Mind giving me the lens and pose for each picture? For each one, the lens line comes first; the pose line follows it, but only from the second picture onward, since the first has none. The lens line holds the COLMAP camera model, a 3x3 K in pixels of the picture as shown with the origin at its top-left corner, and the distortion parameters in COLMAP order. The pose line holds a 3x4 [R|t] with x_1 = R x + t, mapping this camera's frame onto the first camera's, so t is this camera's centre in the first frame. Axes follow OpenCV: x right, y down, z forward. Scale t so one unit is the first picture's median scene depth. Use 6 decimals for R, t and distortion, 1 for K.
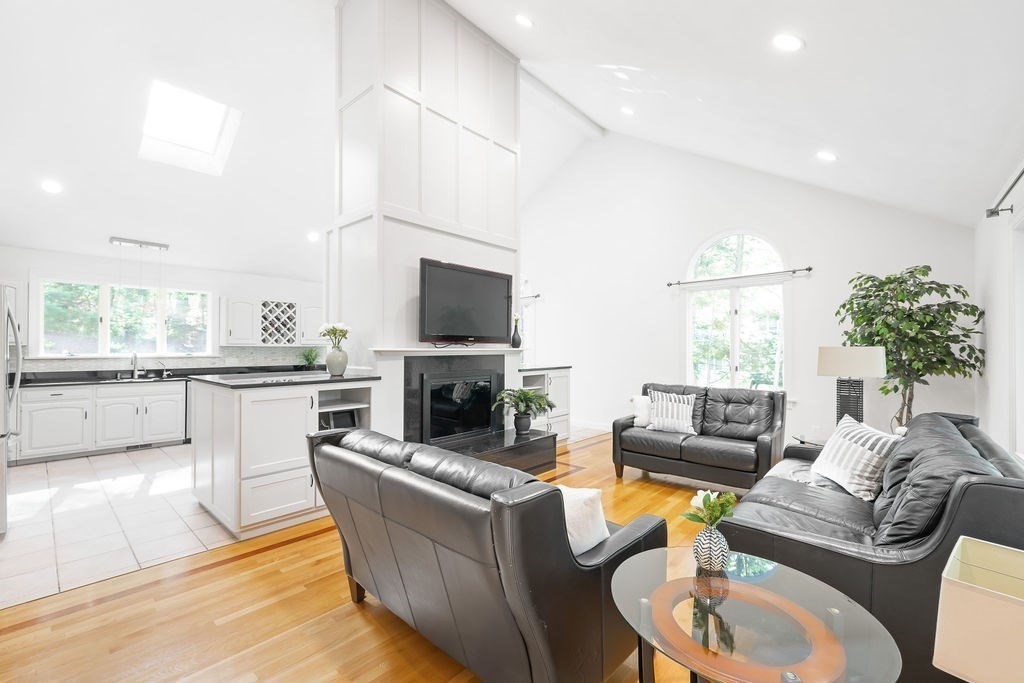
lens RADIAL K [[439.3, 0, 511.9], [0, 439.3, 346.1], [0, 0, 1]] dist [-0.018756, 0.001356]
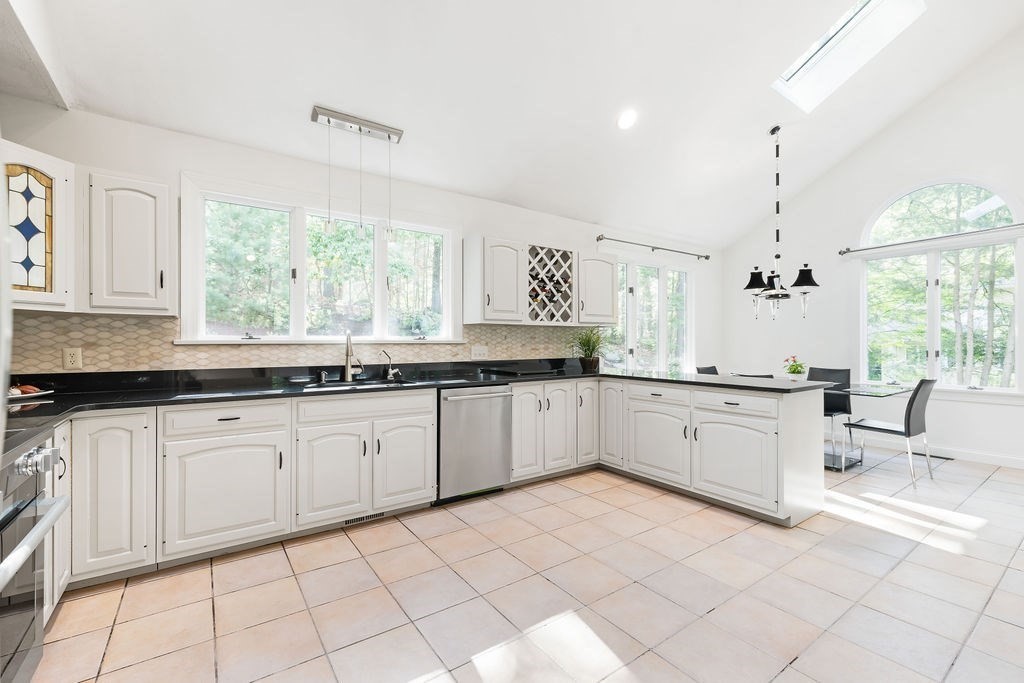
lens RADIAL K [[439.3, 0, 509.2], [0, 439.3, 343.3], [0, 0, 1]] dist [-0.018756, 0.001356]
pose [[0.975444, -0.003107, -0.220224, -0.472463], [0.004459, 0.999974, 0.005641, 0.020924], [0.220201, -0.006485, 0.975433, 0.436921]]
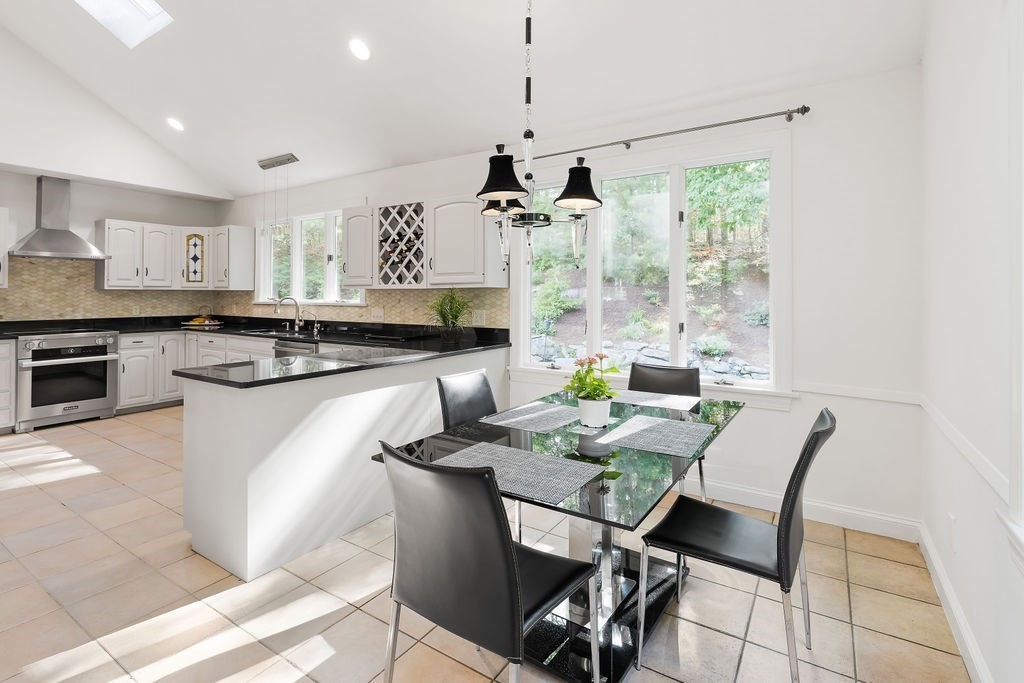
lens RADIAL K [[498.7, 0, 484.6], [0, 498.7, 289.6], [0, 0, 1]] dist [-0.017428, 0.000096]
pose [[0.129804, -0.017218, -0.991390, 0.077866], [-0.000875, 0.999847, -0.017480, 0.012533], [0.991539, 0.003137, 0.129769, 1.048991]]
